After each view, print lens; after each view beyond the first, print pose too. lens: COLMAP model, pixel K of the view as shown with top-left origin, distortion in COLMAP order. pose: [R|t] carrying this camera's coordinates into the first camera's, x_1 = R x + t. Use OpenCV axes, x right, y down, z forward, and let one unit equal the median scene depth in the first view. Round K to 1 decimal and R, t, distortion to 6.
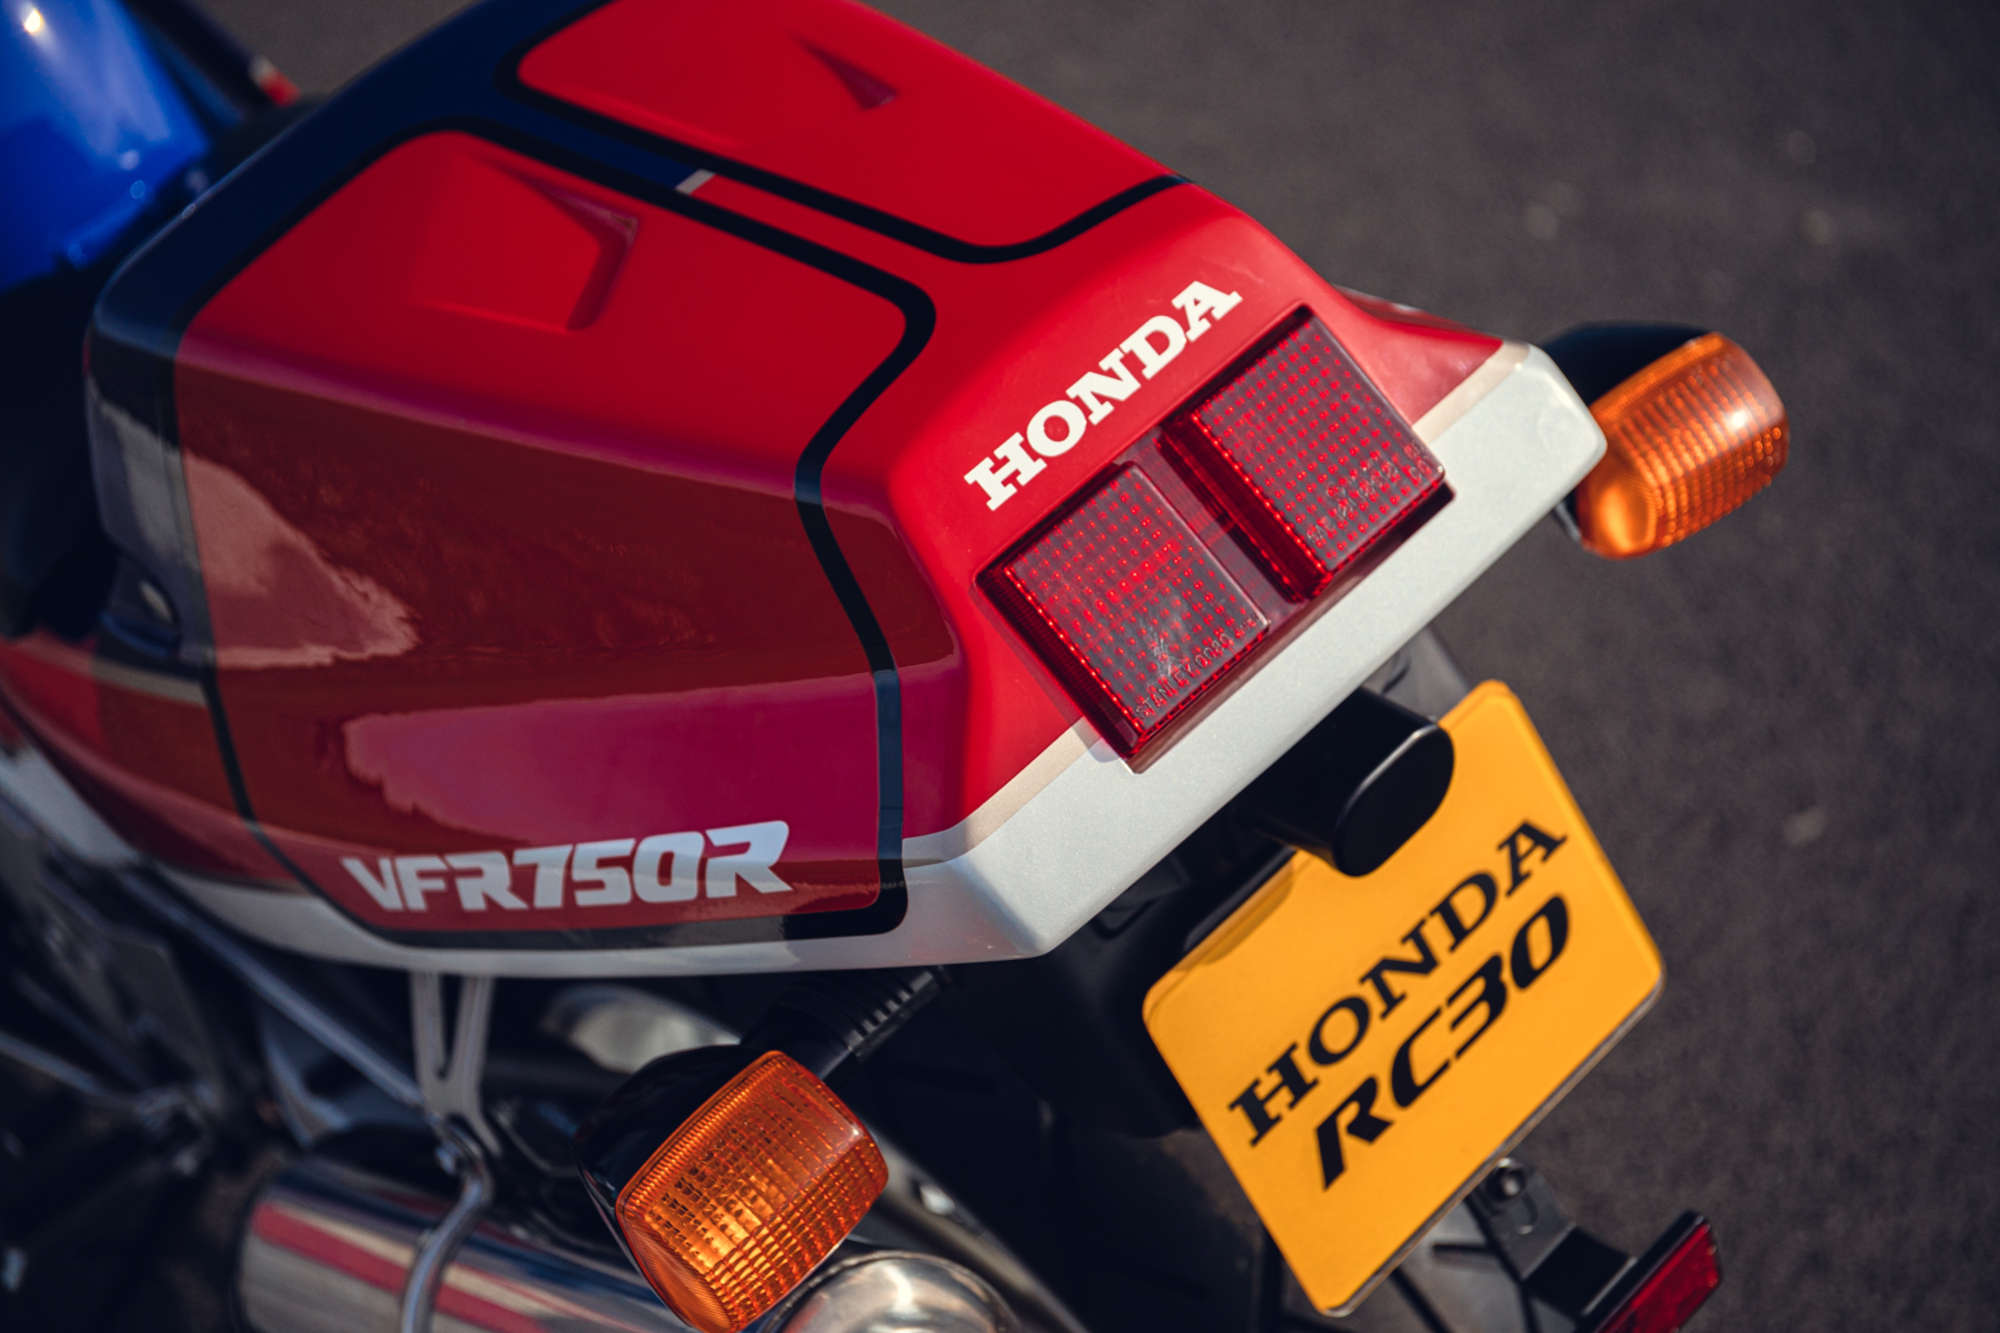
lens RADIAL K [[3767.7, 0, 991.4], [0, 3767.7, 670.0], [0, 0, 1]] dist [0.117266, 0.000000]
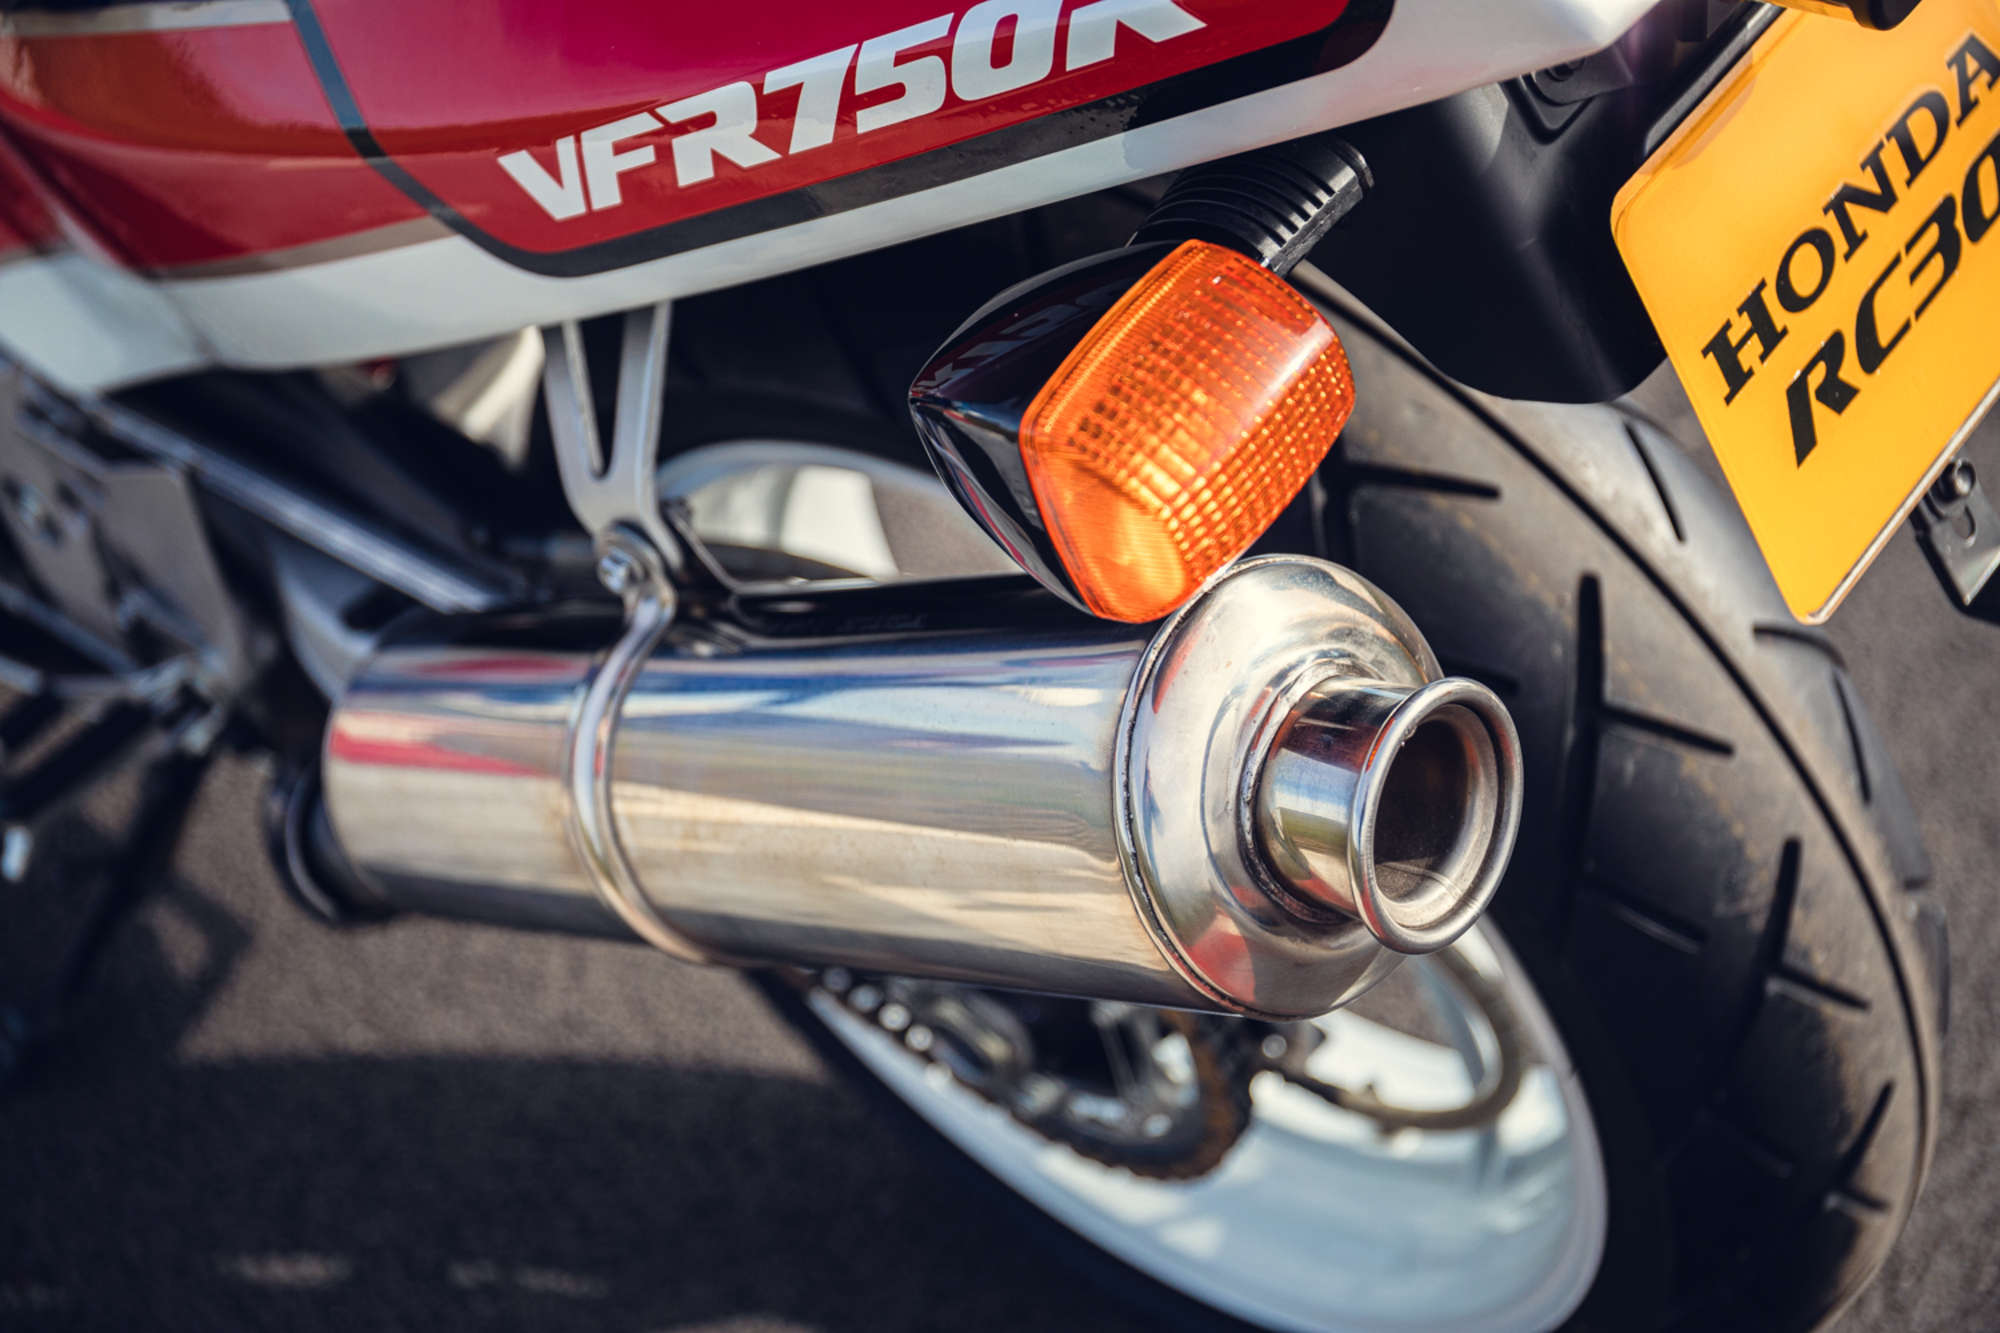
lens RADIAL K [[3053.9, 0, 1006.6], [0, 3053.9, 659.1], [0, 0, 1]] dist [0.073925, 0.000000]
pose [[0.992781, -0.048726, 0.109599, -0.150592], [0.045615, 0.998487, 0.030719, 0.149027], [-0.110930, -0.025498, 0.993501, 0.365509]]
